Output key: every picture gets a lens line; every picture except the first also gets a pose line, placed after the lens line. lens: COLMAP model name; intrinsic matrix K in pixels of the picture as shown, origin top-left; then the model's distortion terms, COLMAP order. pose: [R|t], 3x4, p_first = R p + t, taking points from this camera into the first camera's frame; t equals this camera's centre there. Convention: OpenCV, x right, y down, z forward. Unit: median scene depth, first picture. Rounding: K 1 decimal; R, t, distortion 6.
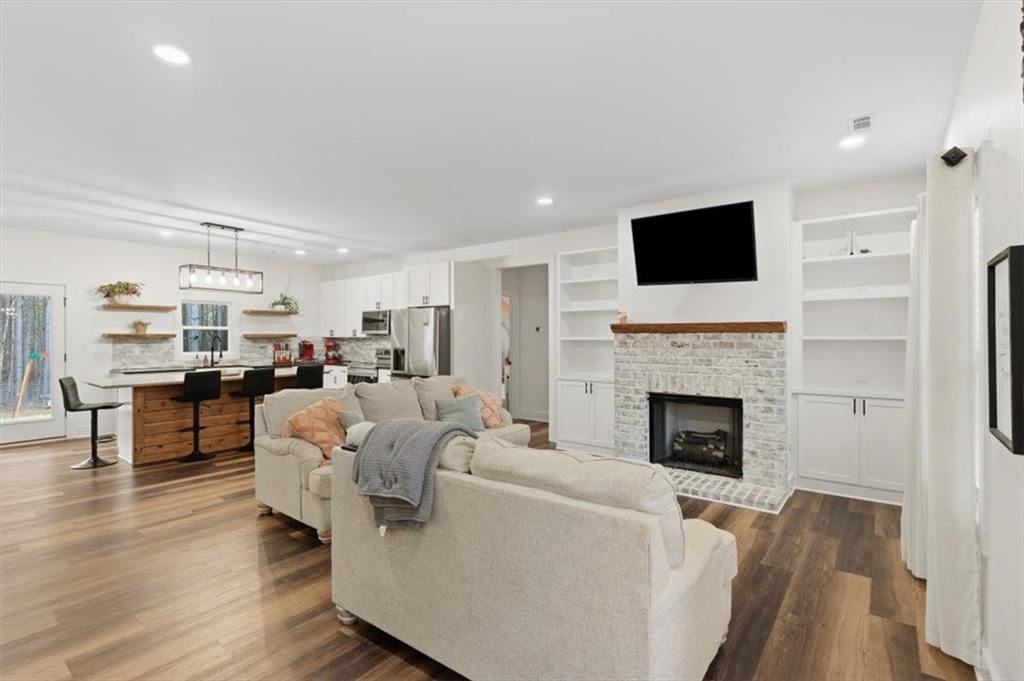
lens RADIAL K [[483.1, 0, 512.0], [0, 483.1, 340.5], [0, 0, 1]] dist [-0.000693, 0.000026]
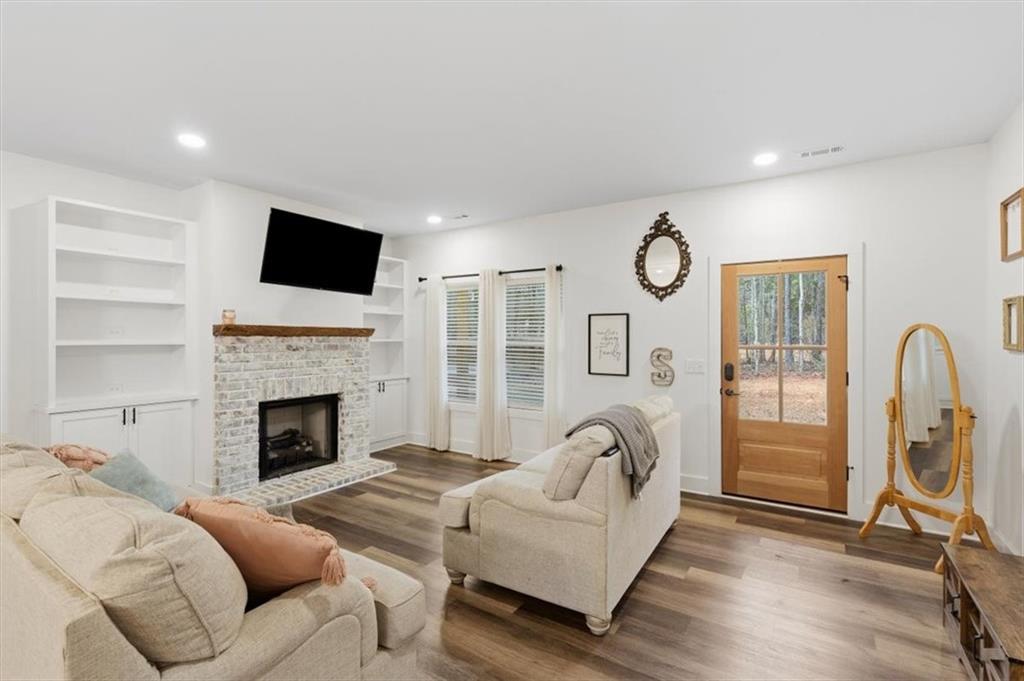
lens RADIAL K [[483.1, 0, 512.0], [0, 483.1, 340.5], [0, 0, 1]] dist [-0.000693, 0.000026]
pose [[-0.081217, -0.006450, 0.996676, -0.679642], [0.004047, 0.999969, 0.006802, -0.011735], [-0.996688, 0.004586, -0.081189, 0.637635]]
